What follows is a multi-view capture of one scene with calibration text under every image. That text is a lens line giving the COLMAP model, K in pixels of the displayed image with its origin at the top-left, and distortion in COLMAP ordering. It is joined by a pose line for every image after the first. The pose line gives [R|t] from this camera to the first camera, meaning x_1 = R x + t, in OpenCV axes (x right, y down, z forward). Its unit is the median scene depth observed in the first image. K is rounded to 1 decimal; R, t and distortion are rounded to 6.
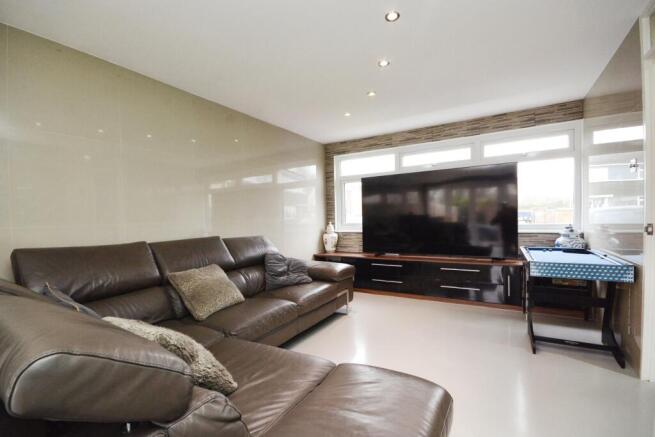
lens RADIAL K [[292.7, 0, 329.5], [0, 292.7, 217.0], [0, 0, 1]] dist [-0.005182, -0.000568]
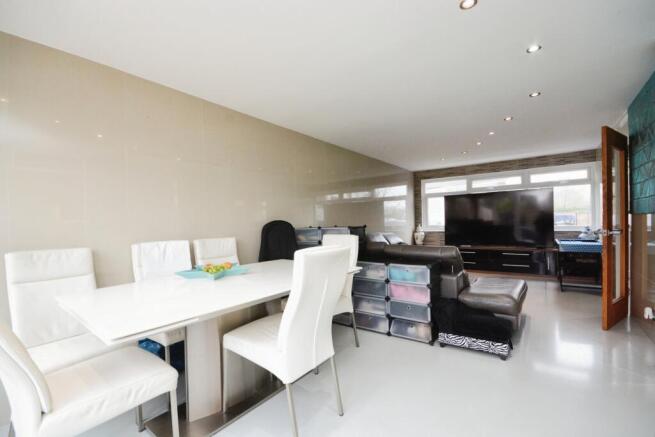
lens RADIAL K [[292.7, 0, 325.4], [0, 292.7, 219.2], [0, 0, 1]] dist [-0.005182, -0.000568]
pose [[0.995456, -0.004160, -0.095130, -0.360879], [0.004059, 0.999991, -0.001254, -0.011825], [0.095134, 0.000862, 0.995464, -0.572623]]
